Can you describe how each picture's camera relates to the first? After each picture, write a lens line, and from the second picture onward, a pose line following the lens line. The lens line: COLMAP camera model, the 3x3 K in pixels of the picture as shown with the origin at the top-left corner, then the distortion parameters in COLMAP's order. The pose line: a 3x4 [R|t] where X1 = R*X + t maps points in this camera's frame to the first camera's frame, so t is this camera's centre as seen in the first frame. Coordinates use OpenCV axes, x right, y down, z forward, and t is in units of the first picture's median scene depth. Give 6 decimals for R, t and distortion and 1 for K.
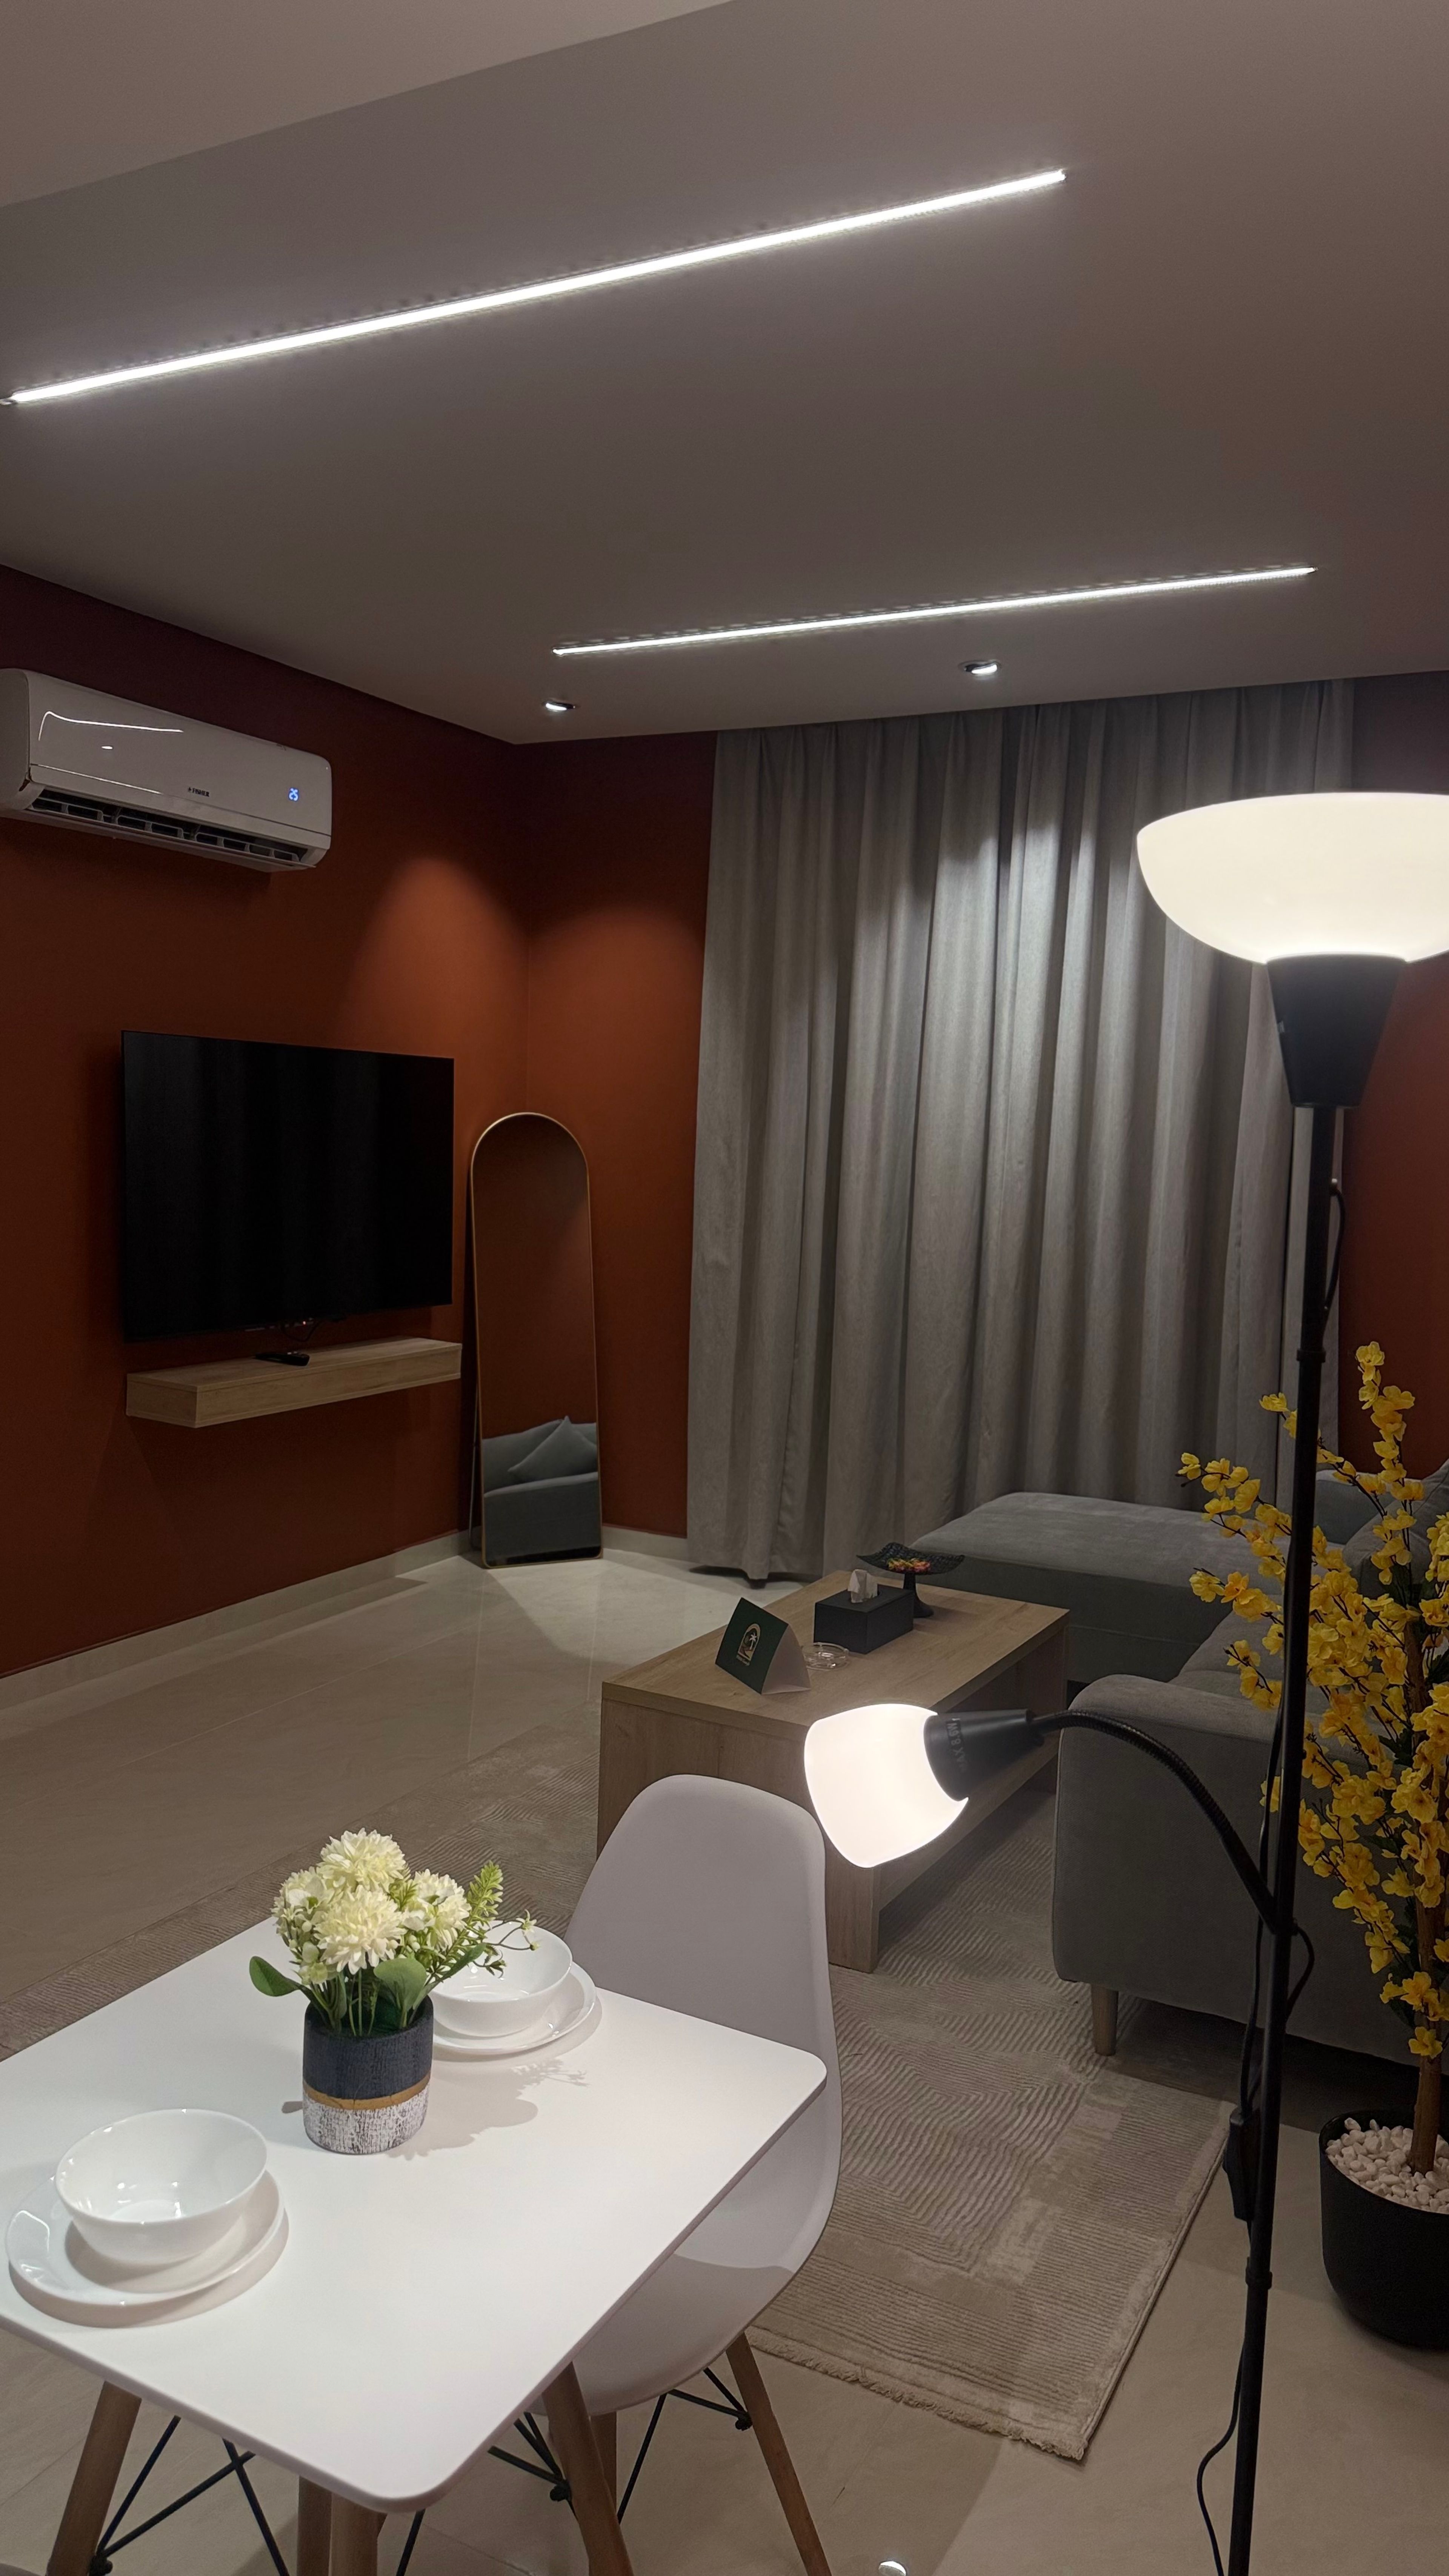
lens RADIAL K [[1710.8, 0, 728.7], [0, 1710.8, 1318.5], [0, 0, 1]] dist [0.034333, 0.000127]
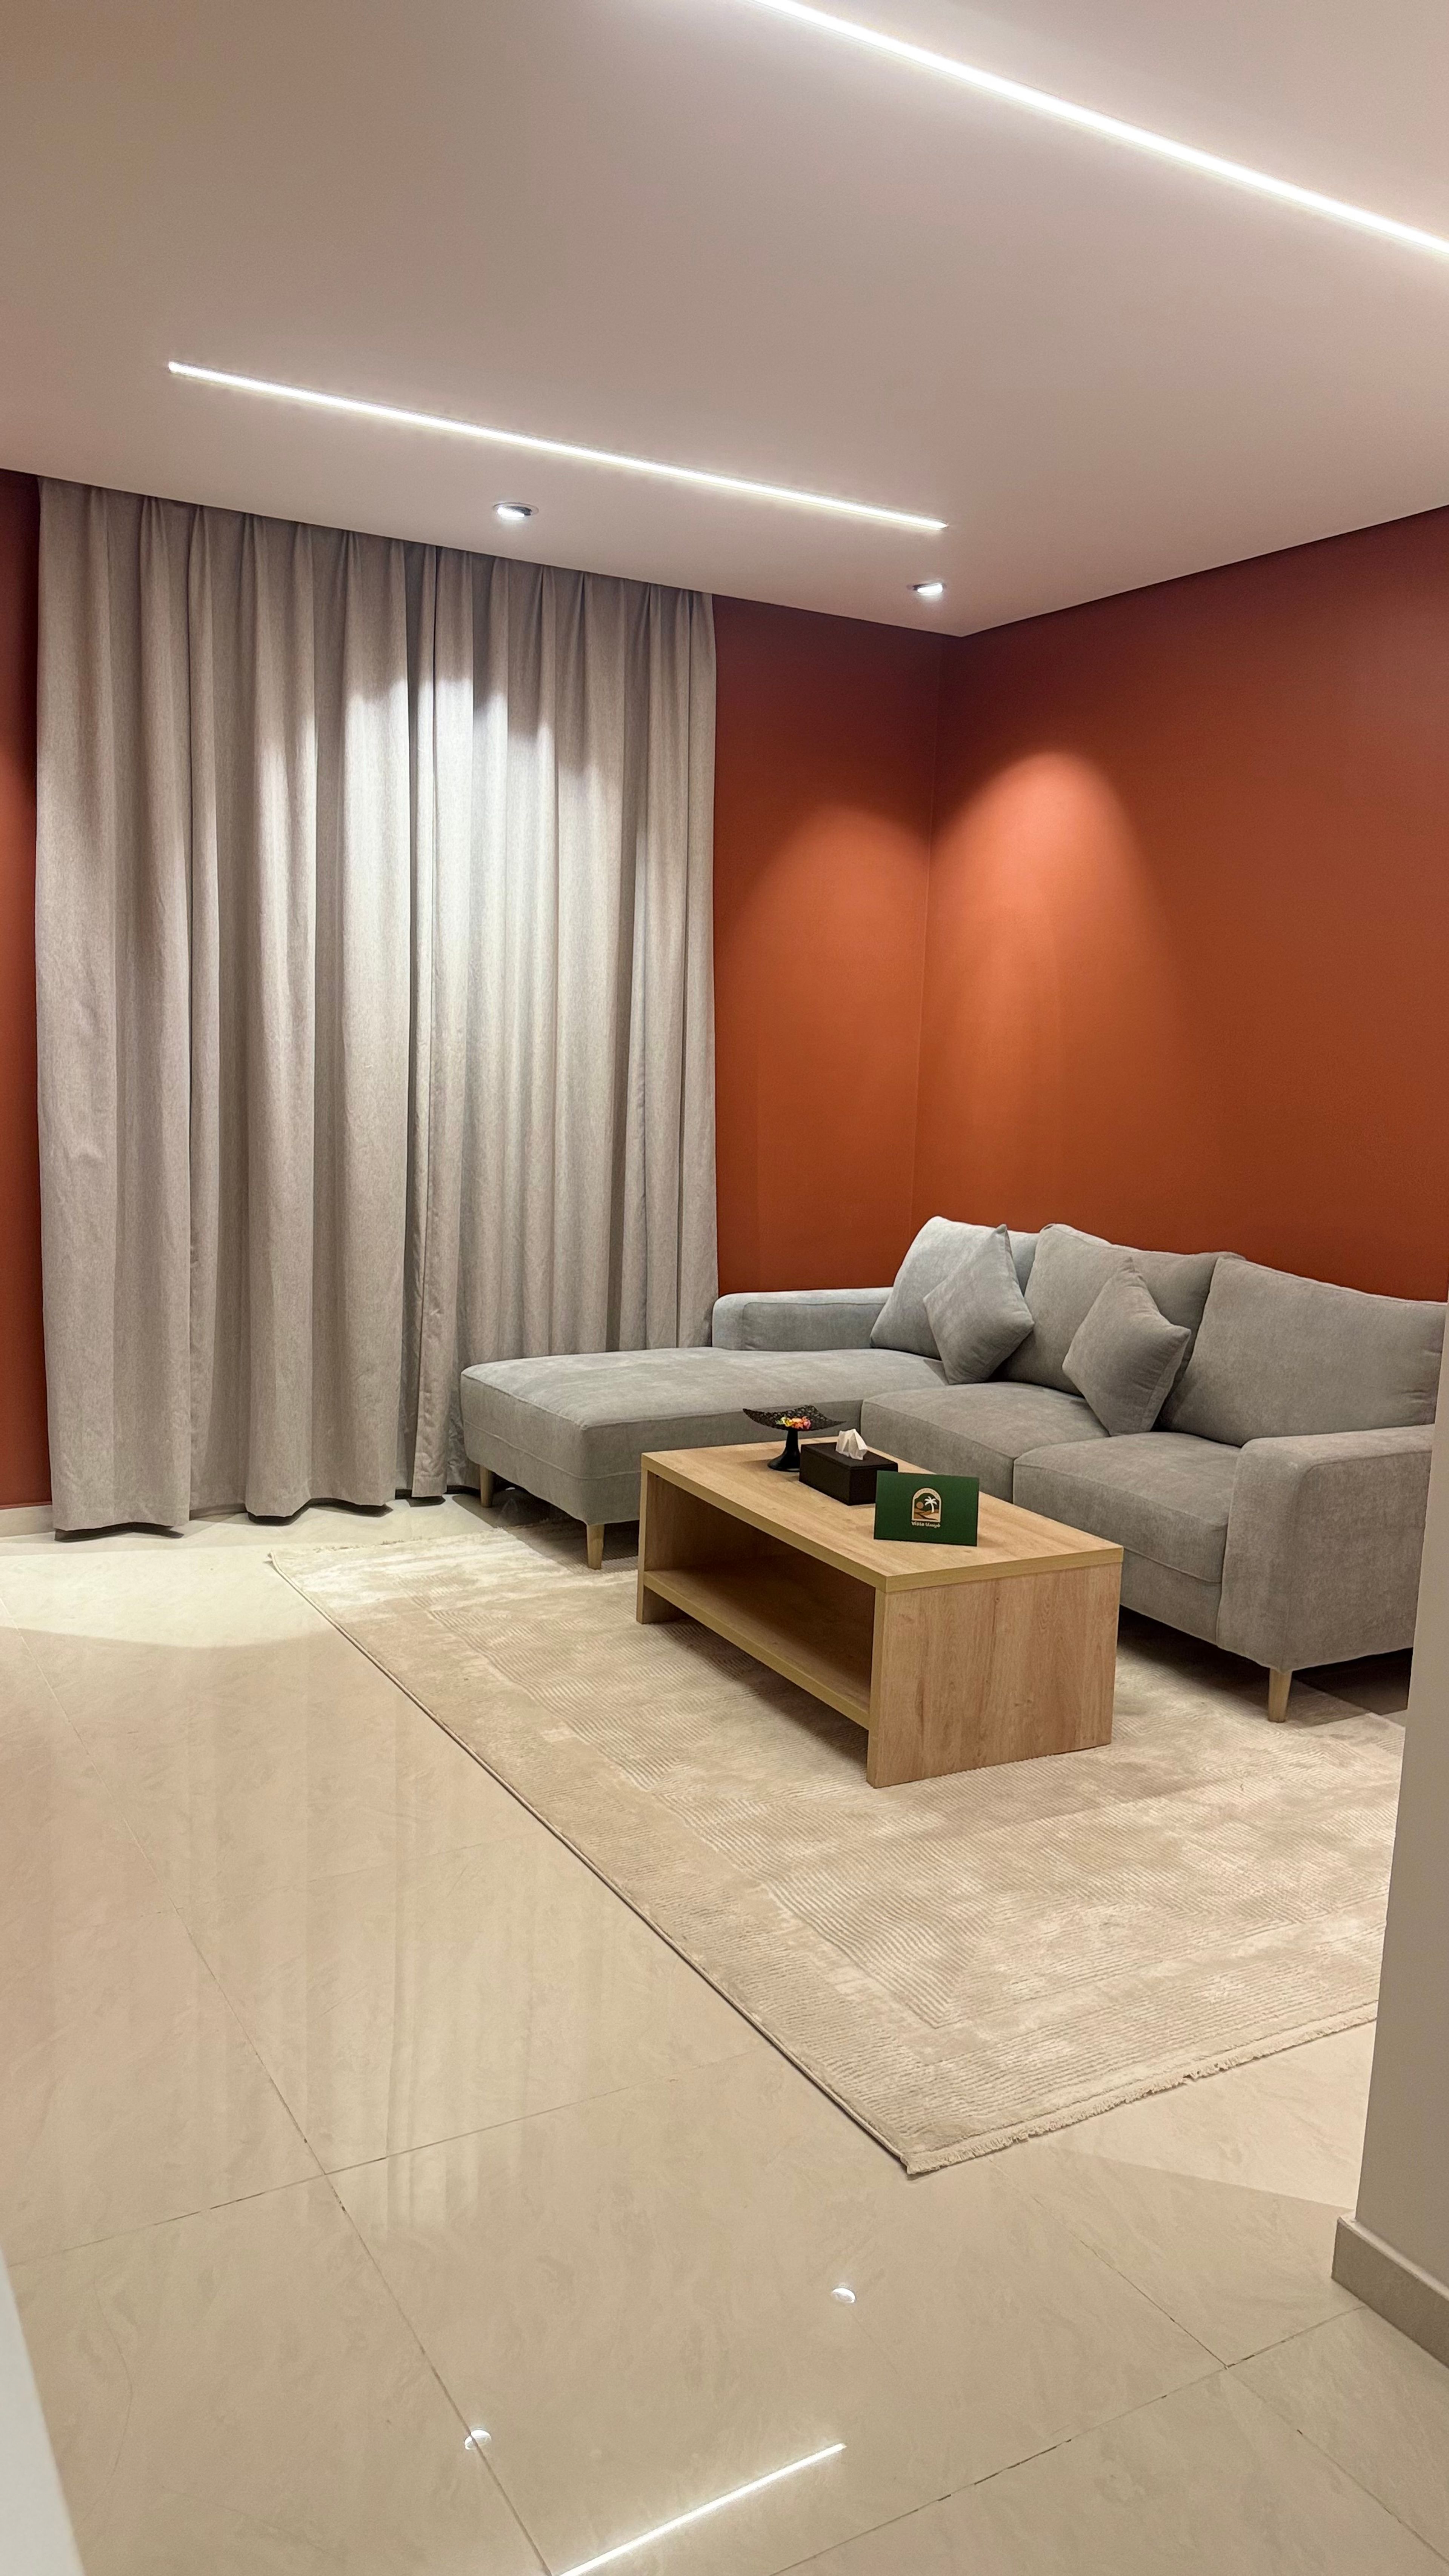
lens RADIAL K [[1823.2, 0, 687.8], [0, 1823.2, 1293.5], [0, 0, 1]] dist [0.004480, 0.000112]
pose [[0.562597, -0.139272, 0.814916, -0.598205], [0.075192, 0.990243, 0.117325, -0.051916], [-0.823305, -0.004731, 0.567580, 0.299611]]
